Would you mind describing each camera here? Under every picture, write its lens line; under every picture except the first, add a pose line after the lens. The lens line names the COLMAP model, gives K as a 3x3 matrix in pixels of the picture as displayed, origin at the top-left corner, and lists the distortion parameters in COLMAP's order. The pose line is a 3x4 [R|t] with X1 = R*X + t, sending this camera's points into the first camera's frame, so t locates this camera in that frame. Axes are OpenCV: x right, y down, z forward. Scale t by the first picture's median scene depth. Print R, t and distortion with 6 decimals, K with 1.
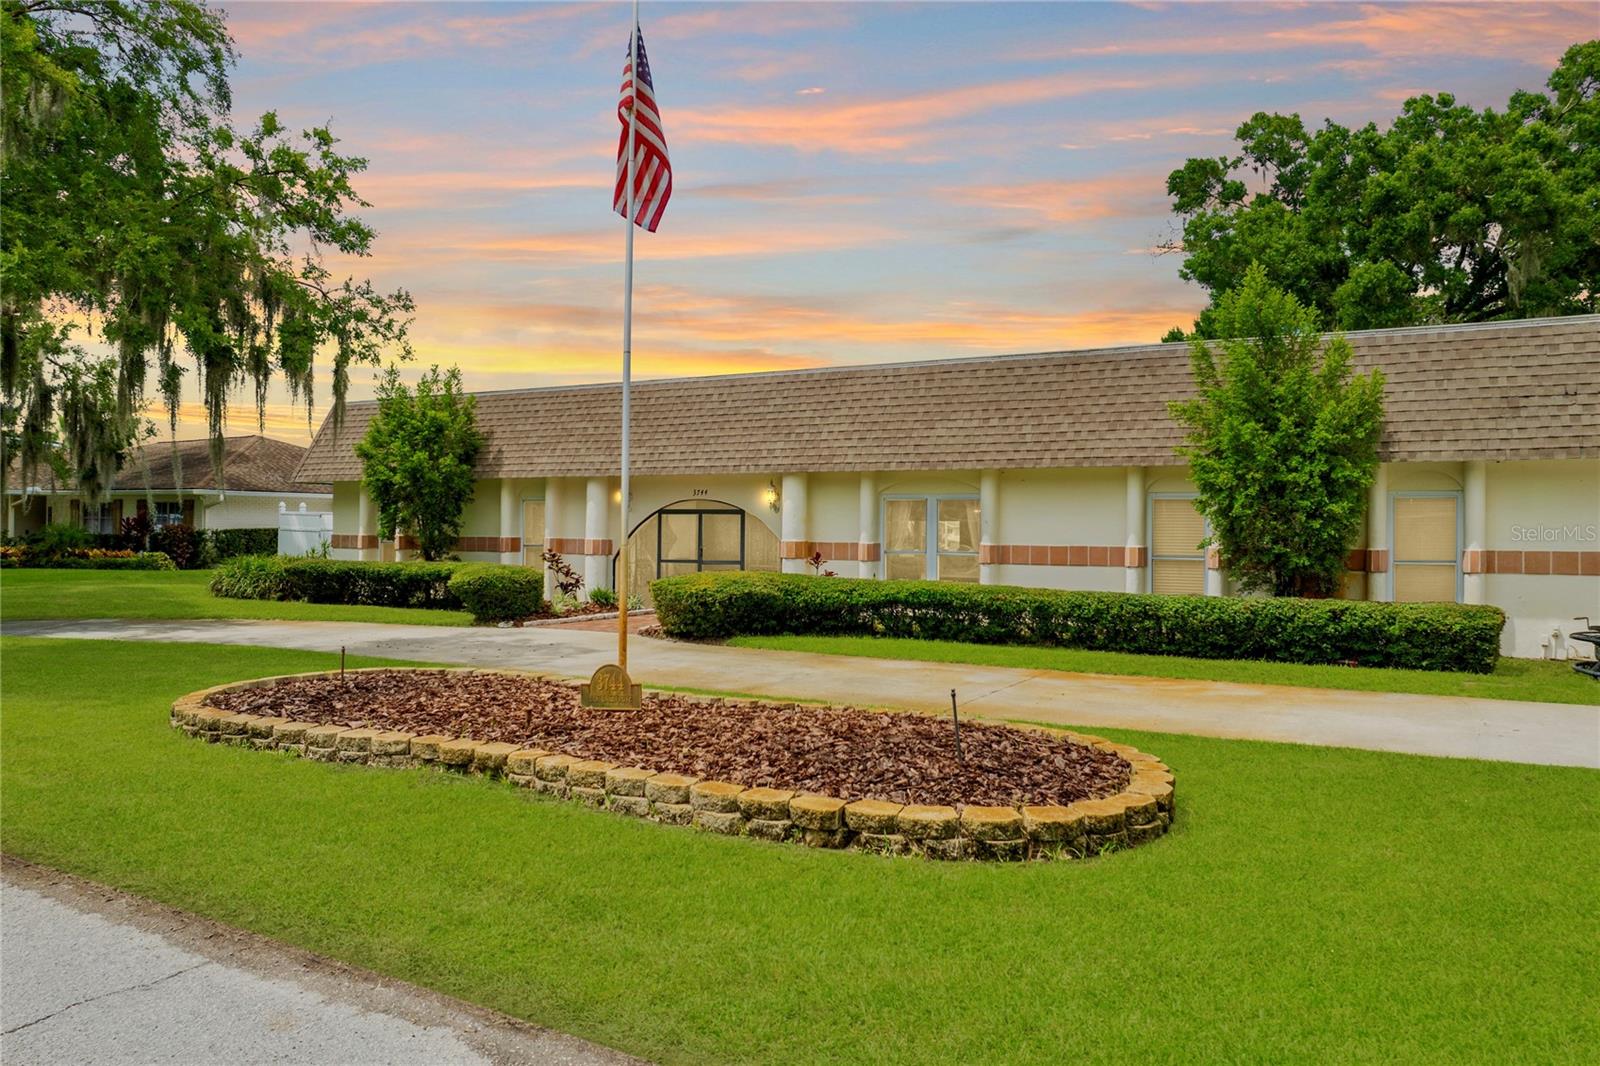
lens RADIAL K [[1119.0, 0, 804.2], [0, 1119.0, 526.1], [0, 0, 1]] dist [-0.034609, -0.008286]
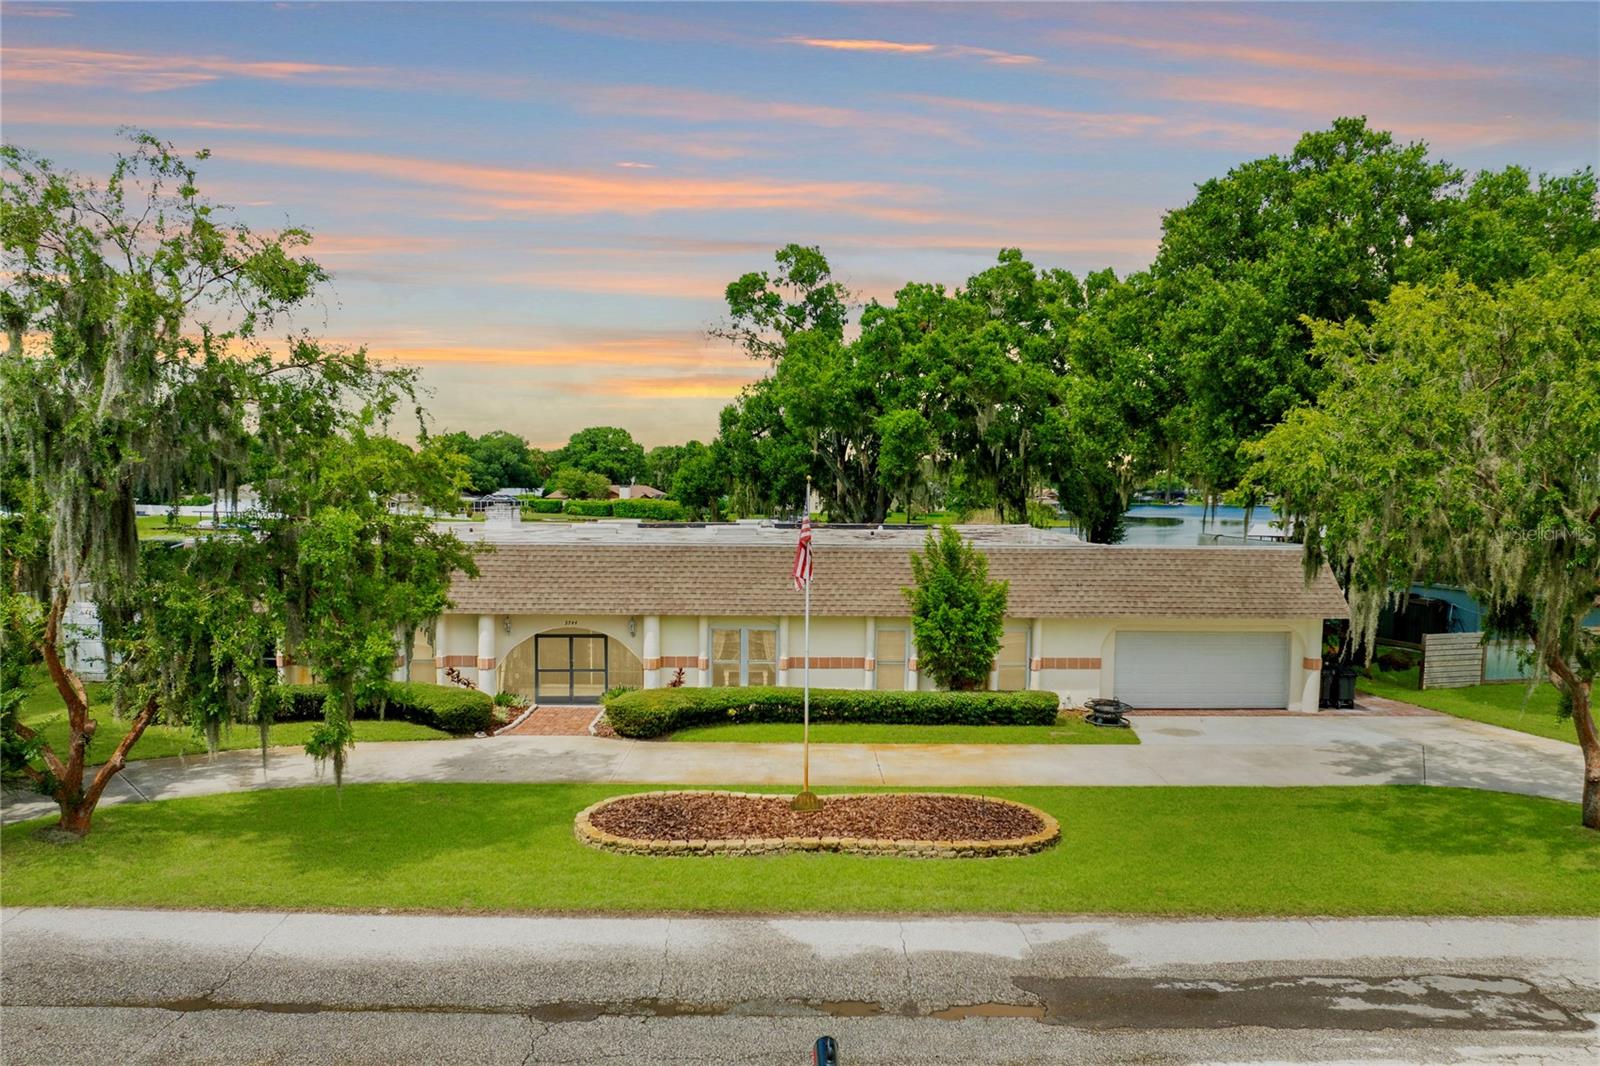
lens RADIAL K [[1125.0, 0, 805.7], [0, 1125.0, 579.6], [0, 0, 1]] dist [-0.011100, -0.003699]
pose [[0.867343, -0.043896, 0.495771, -0.637757], [-0.001294, 0.995901, 0.090442, -0.252945], [-0.497709, -0.079086, 0.863731, -0.461594]]
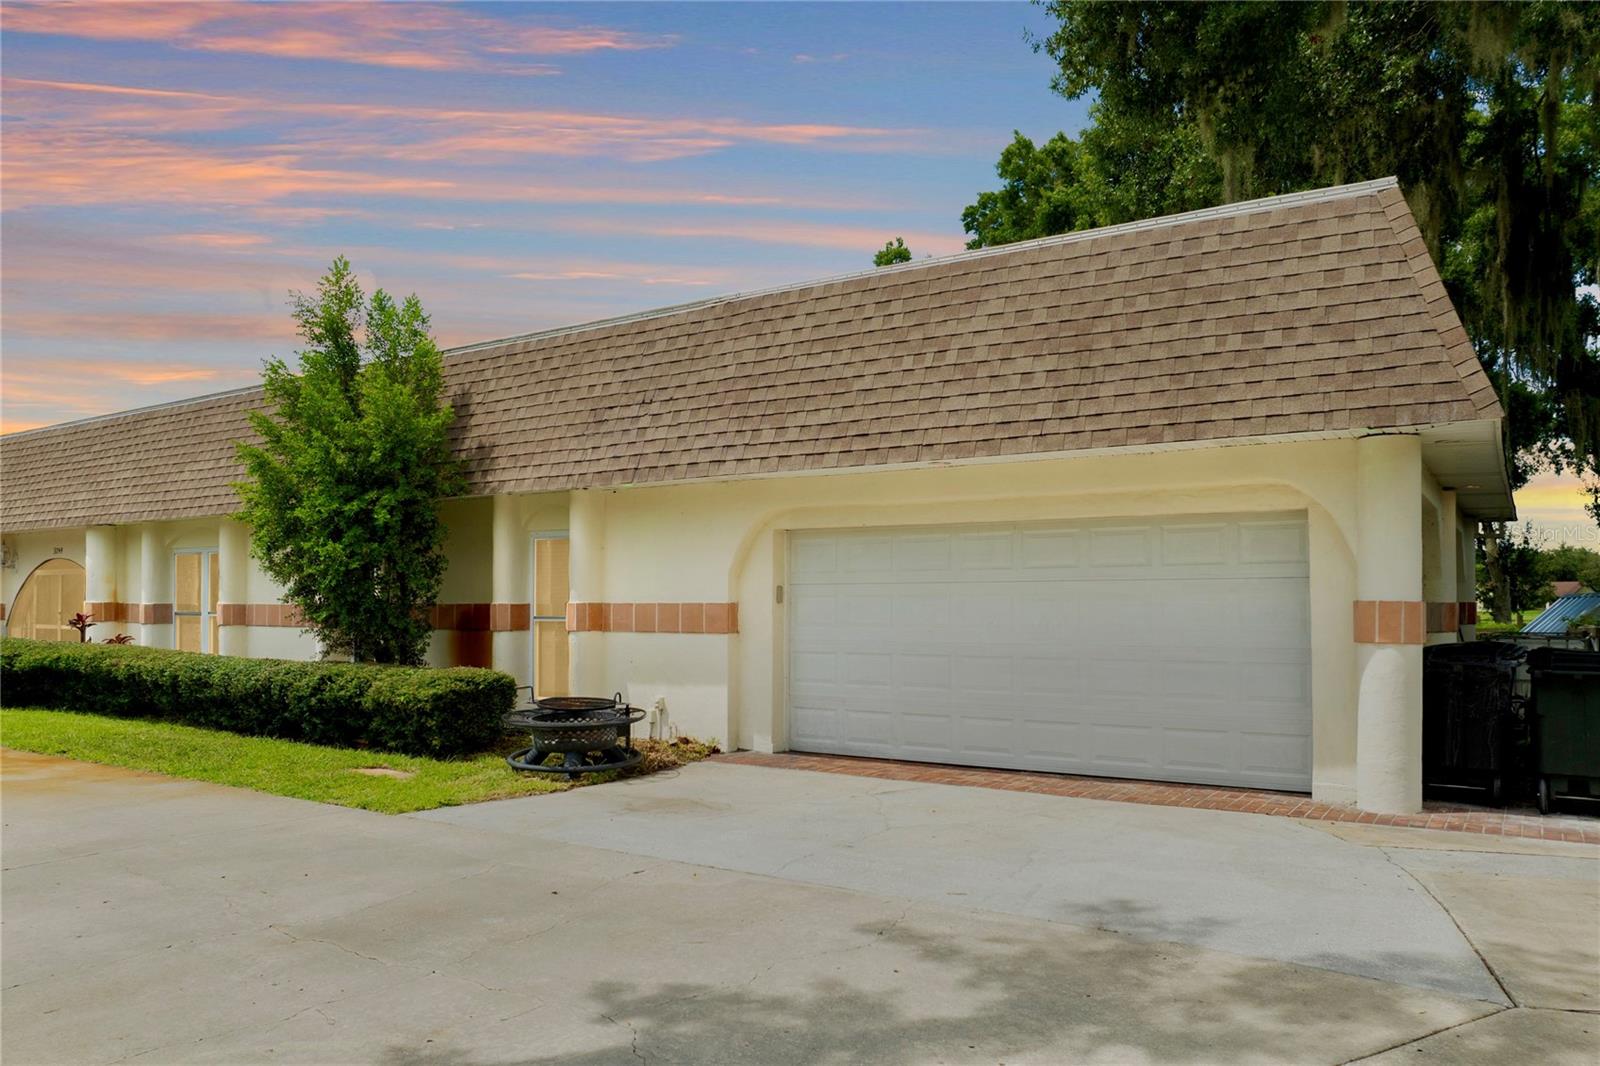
lens RADIAL K [[1117.7, 0, 802.6], [0, 1117.7, 537.2], [0, 0, 1]] dist [-0.030201, -0.007502]
pose [[0.997541, -0.019454, -0.067331, 0.672503], [0.016651, 0.998981, -0.041954, 0.009109], [0.068078, 0.040730, 0.996848, 0.167797]]
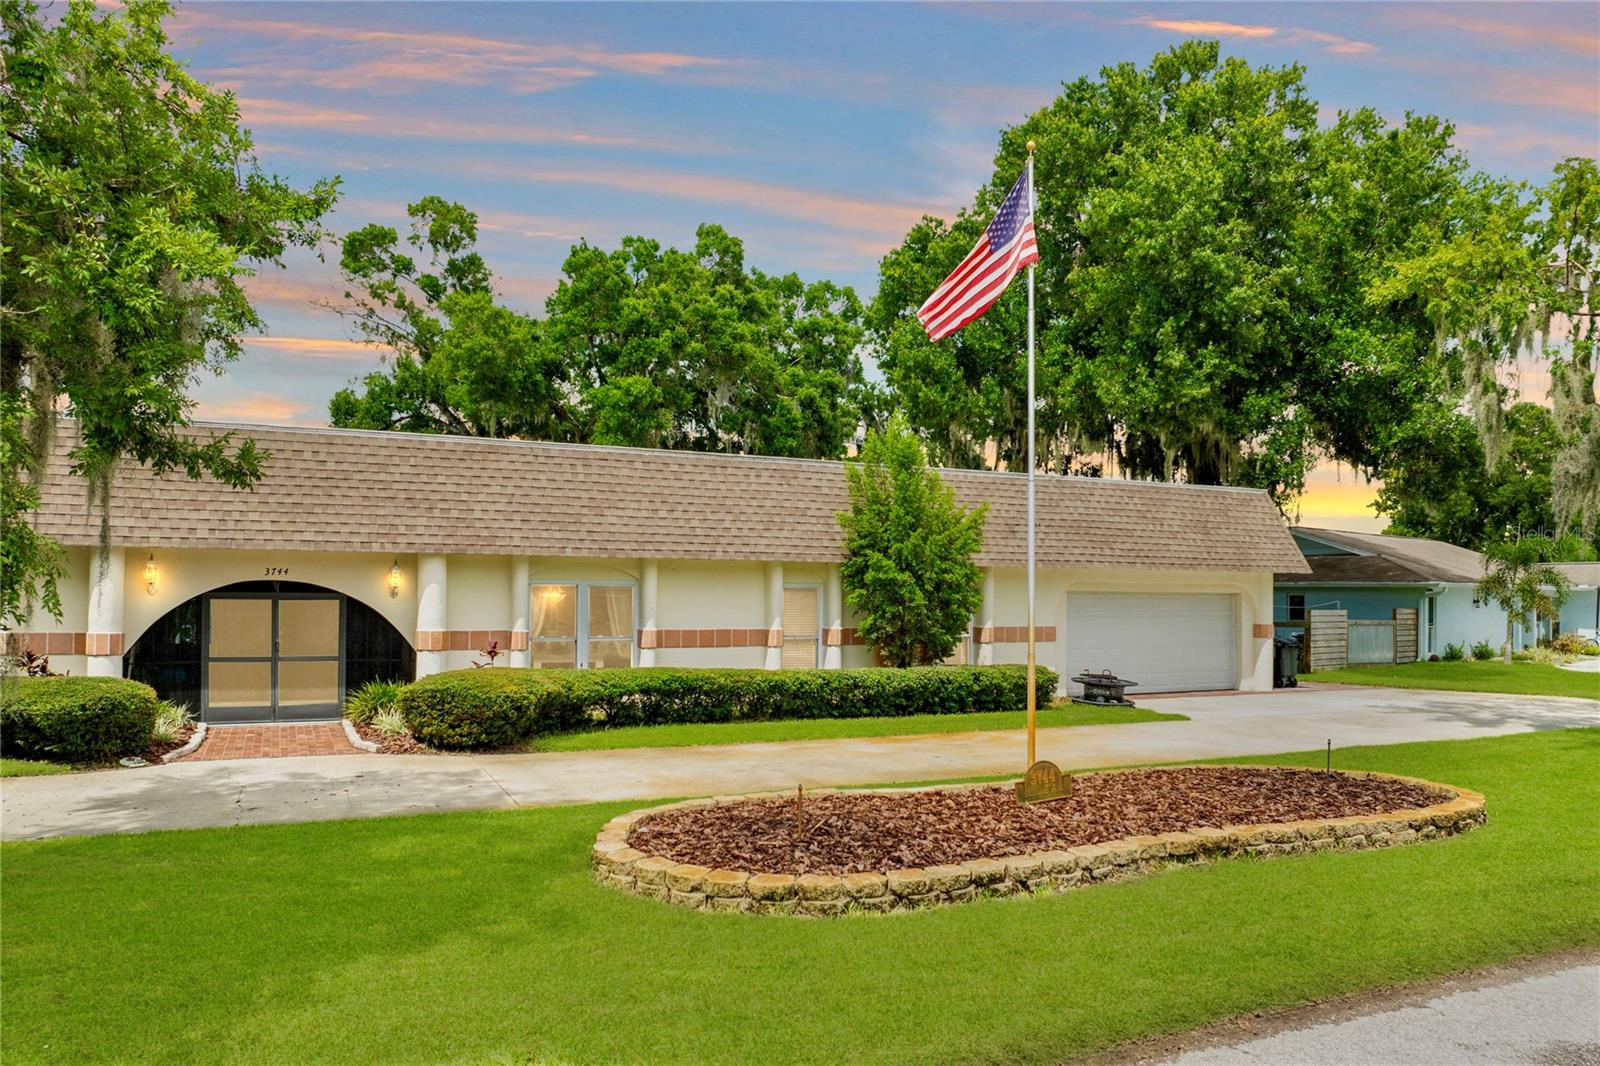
lens RADIAL K [[1129.1, 0, 802.8], [0, 1129.1, 588.9], [0, 0, 1]] dist [-0.020249, -0.044222]
pose [[0.582694, 0.001430, 0.812690, -0.613153], [-0.005283, 0.999984, 0.002028, -0.024790], [-0.812674, -0.005475, 0.582692, 0.267234]]
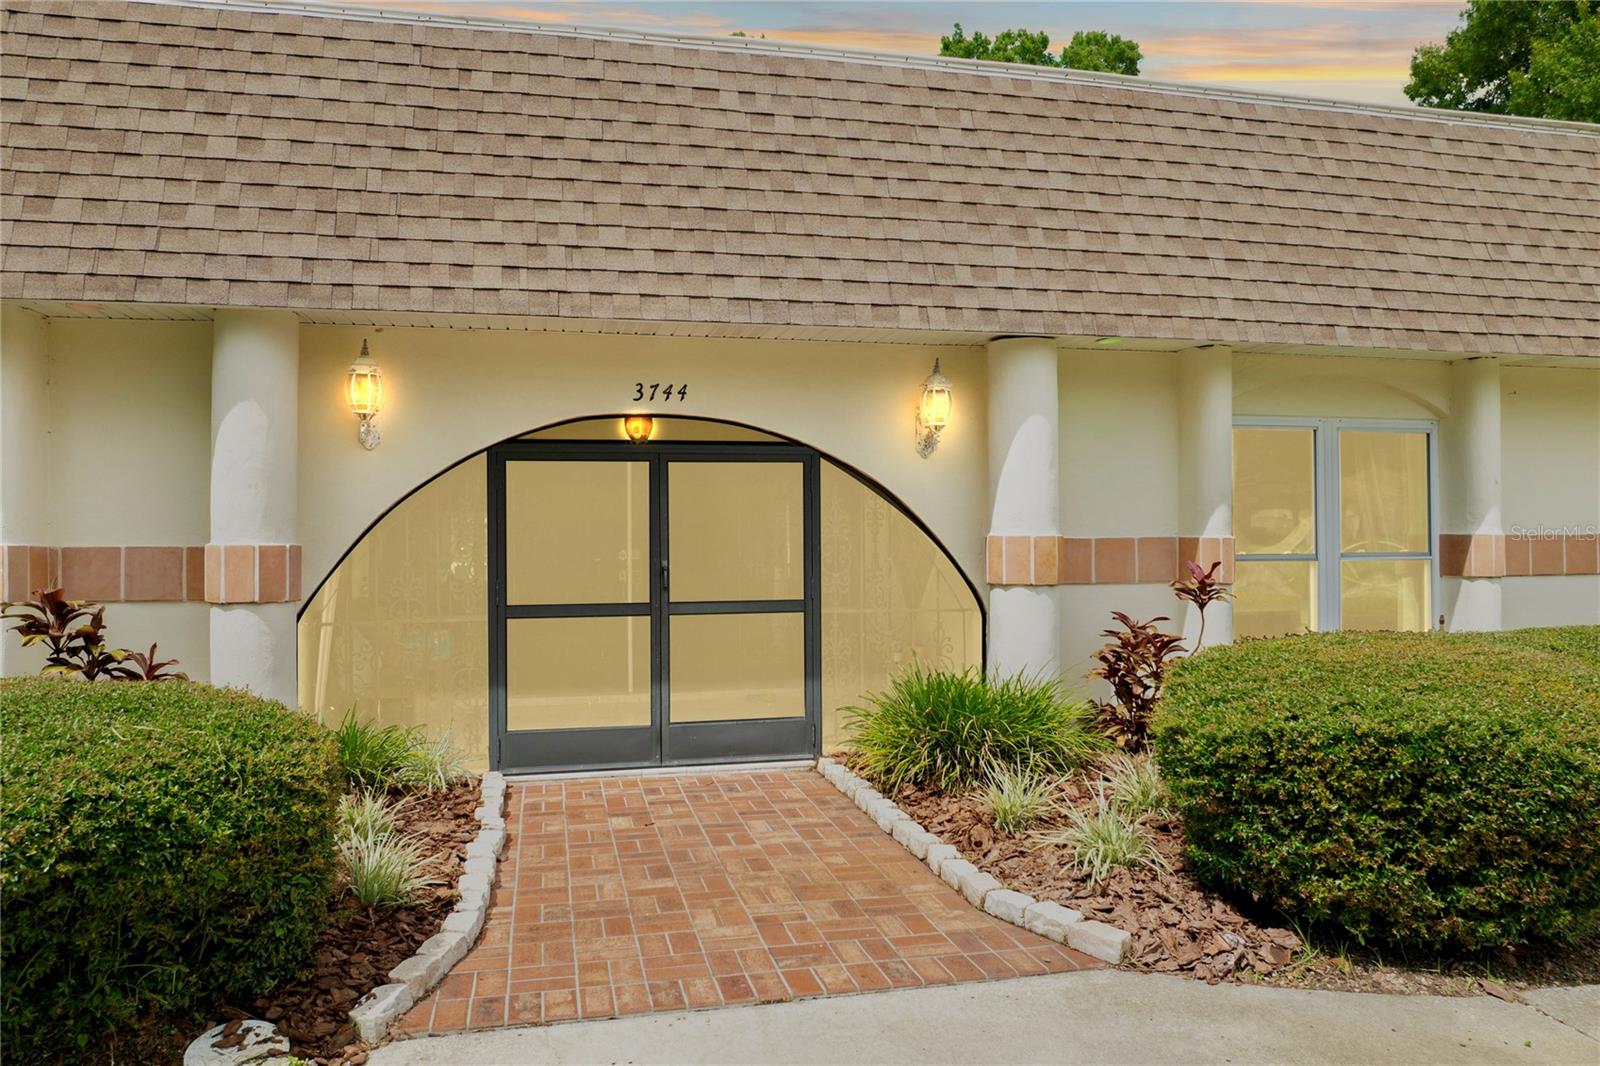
lens RADIAL K [[1117.7, 0, 802.6], [0, 1117.7, 537.2], [0, 0, 1]] dist [-0.030201, -0.007502]
pose [[0.740108, -0.014229, 0.672338, -0.325972], [0.012896, 0.999893, 0.006966, 0.011764], [-0.672365, 0.003514, 0.740212, 0.859686]]
